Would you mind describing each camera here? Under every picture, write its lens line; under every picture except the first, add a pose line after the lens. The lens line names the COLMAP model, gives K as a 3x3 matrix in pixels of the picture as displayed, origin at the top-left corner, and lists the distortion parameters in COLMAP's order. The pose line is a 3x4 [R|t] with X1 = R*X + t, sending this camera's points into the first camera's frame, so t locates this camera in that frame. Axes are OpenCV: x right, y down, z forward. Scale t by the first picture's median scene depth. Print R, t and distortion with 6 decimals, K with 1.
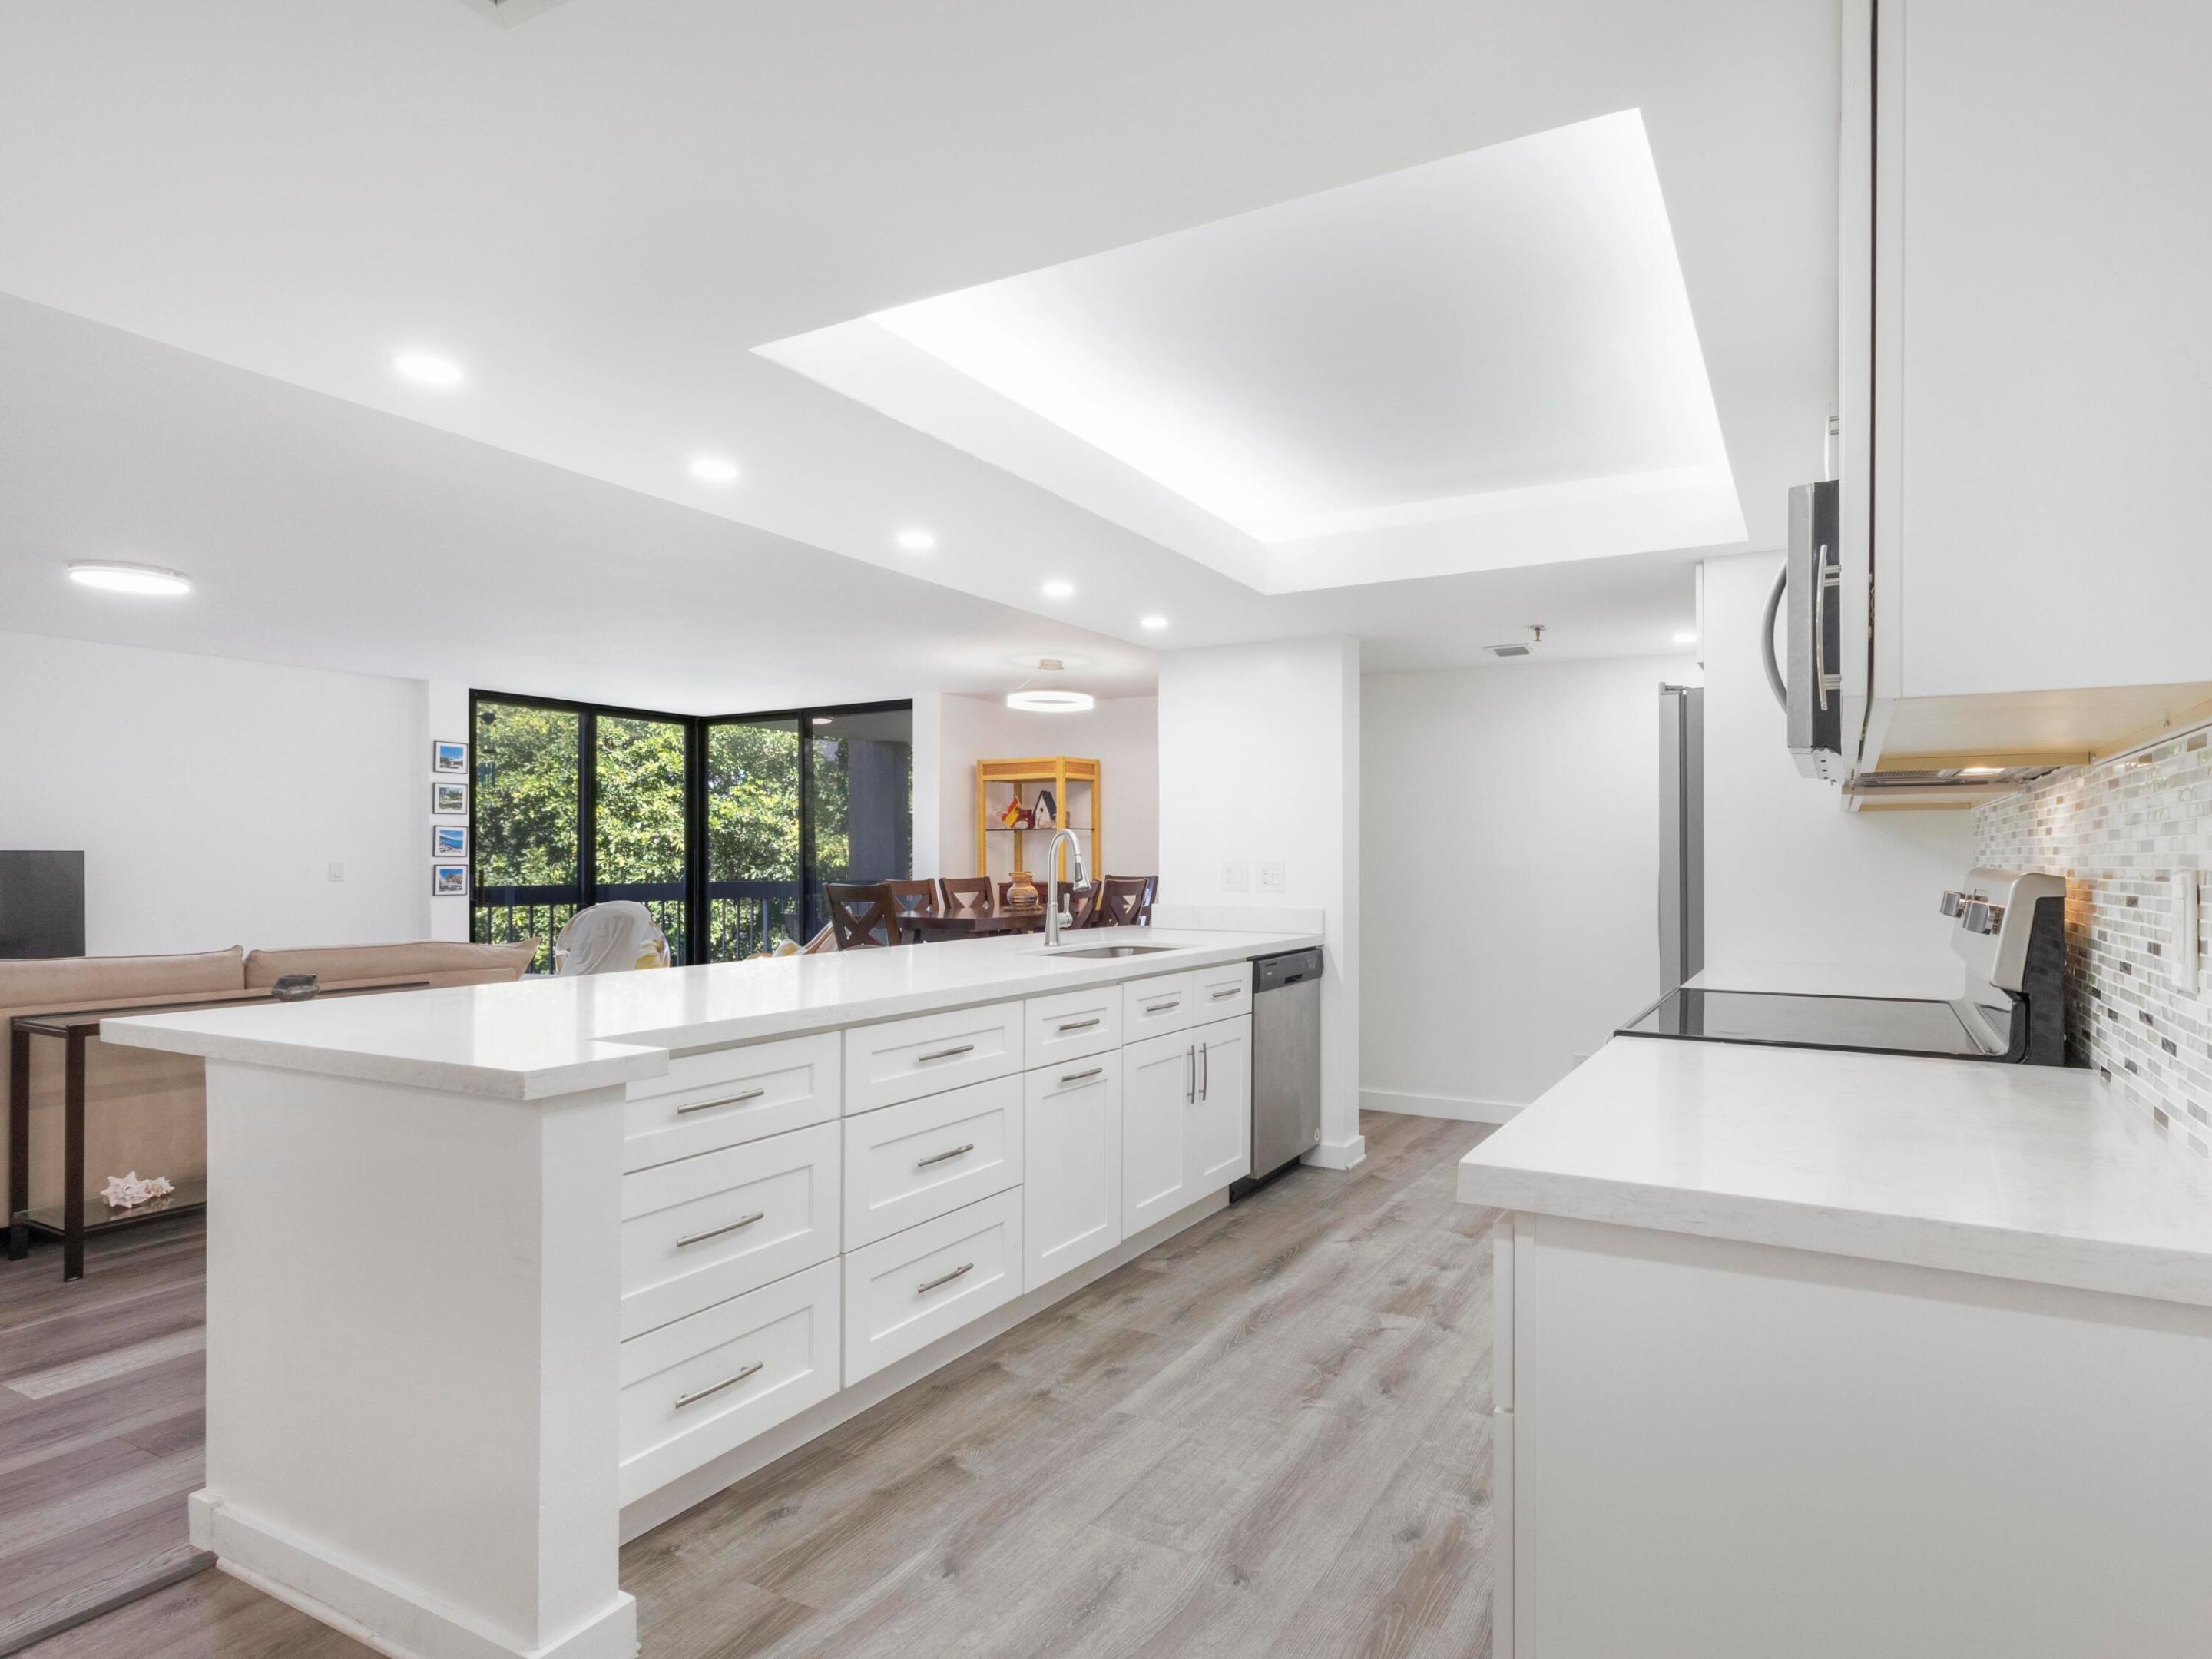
lens RADIAL K [[1187.9, 0, 1244.9], [0, 1187.9, 849.2], [0, 0, 1]] dist [0.001544, 0.002229]
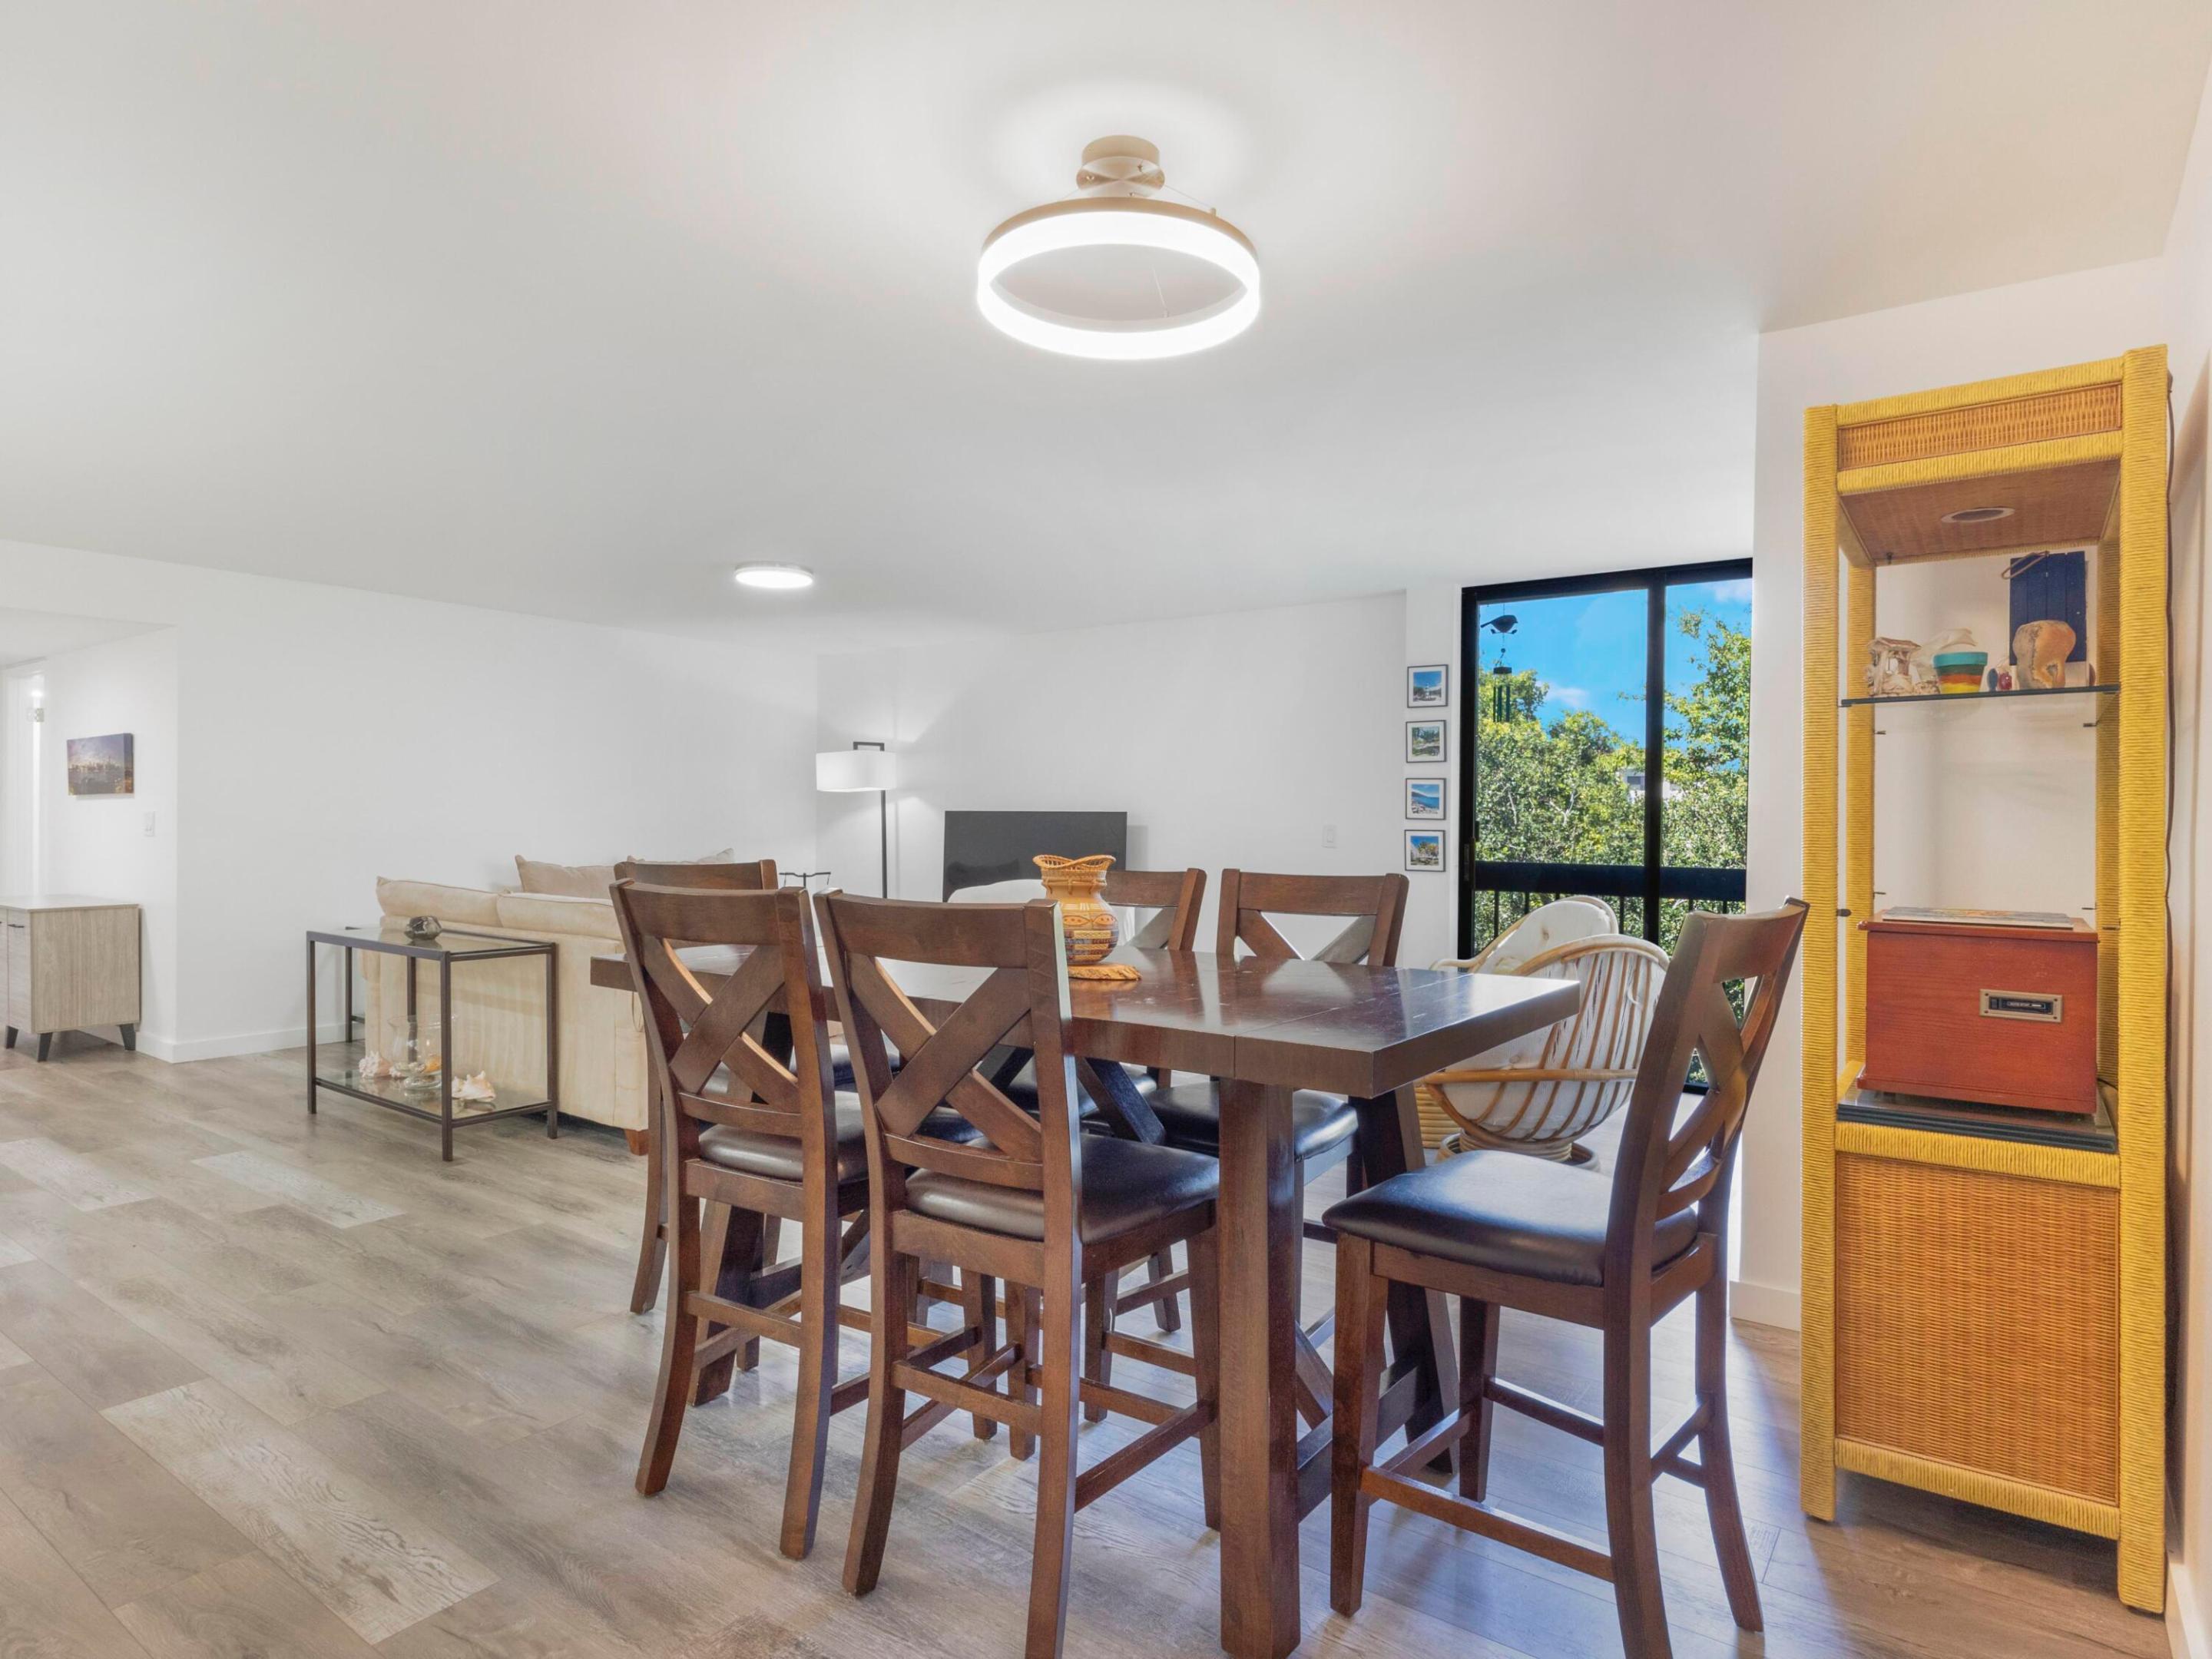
lens RADIAL K [[1237.2, 0, 1106.0], [0, 1237.2, 829.5], [0, 0, 1]] dist [0.004278, 0.001141]
pose [[-0.162469, 0.007097, -0.986688, 0.122736], [-0.003312, 0.999965, 0.007738, 0.006928], [0.986708, 0.004525, -0.162440, 0.891161]]
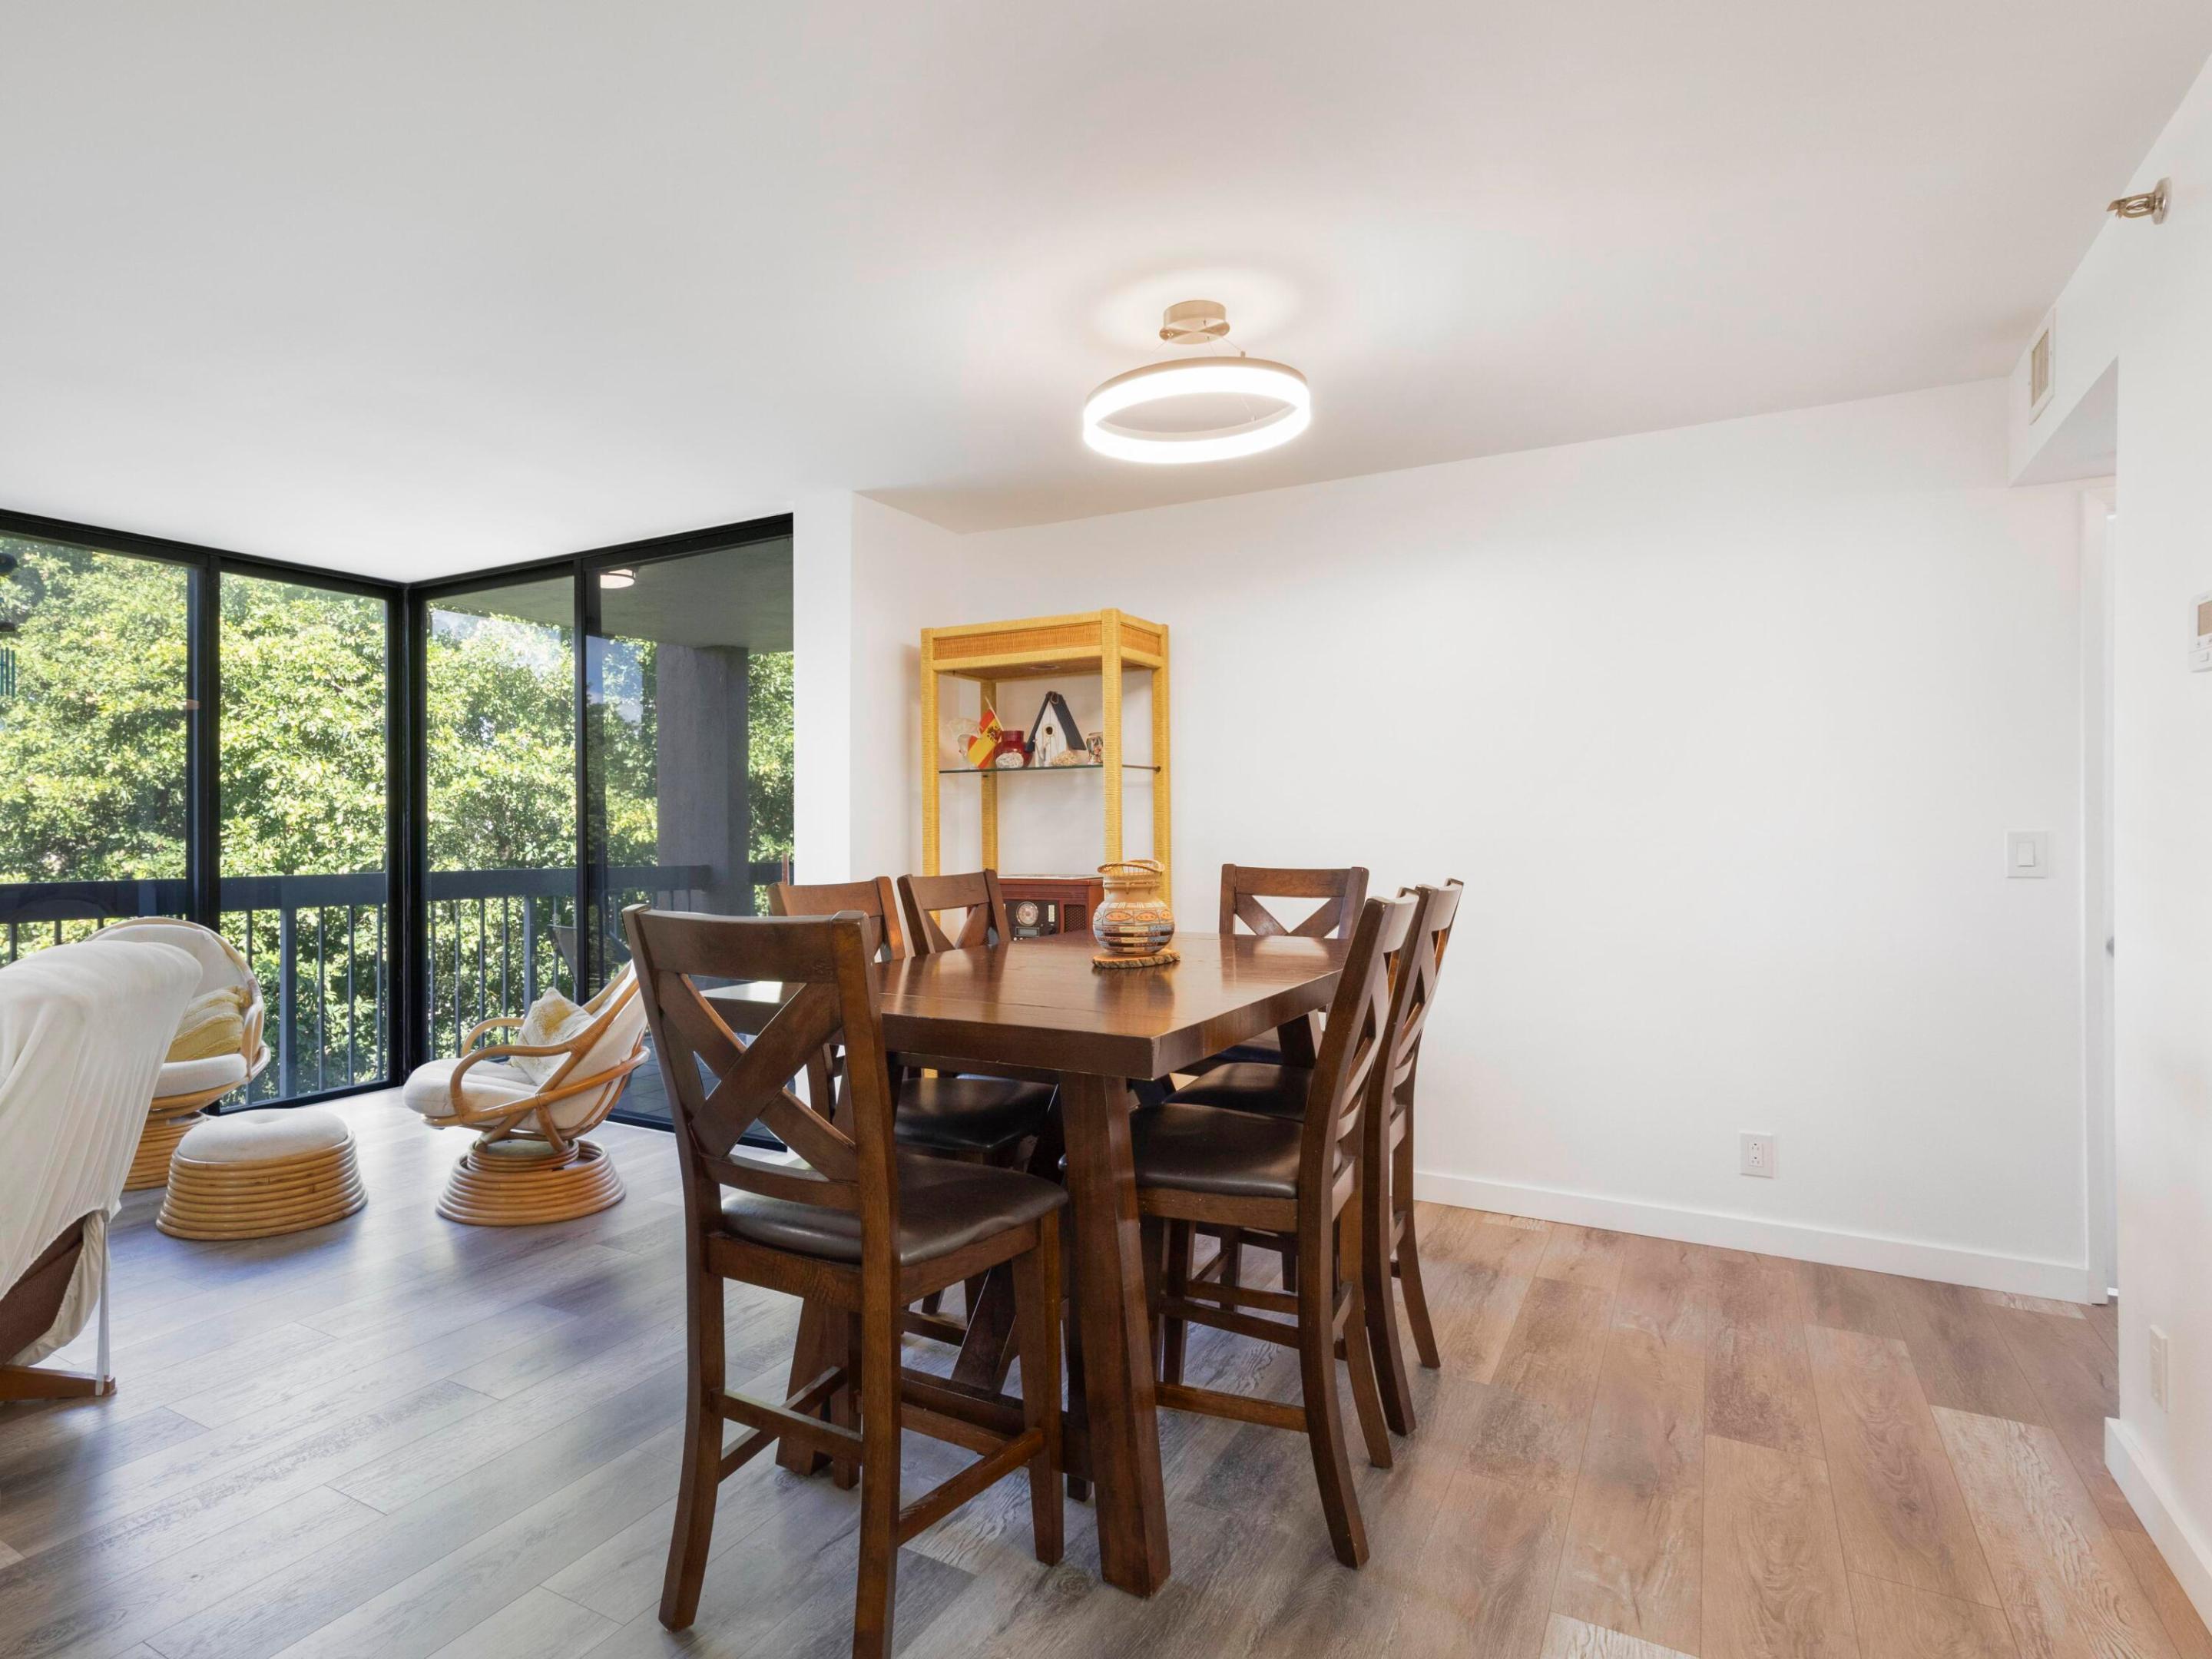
lens RADIAL K [[1239.0, 0, 910.1], [0, 1239.0, 826.6], [0, 0, 1]] dist [-0.000312, 0.000648]
pose [[0.993980, -0.002293, -0.109539, -0.179754], [0.002558, 0.999994, 0.002277, 0.005794], [0.109533, -0.002543, 0.993980, 0.503585]]
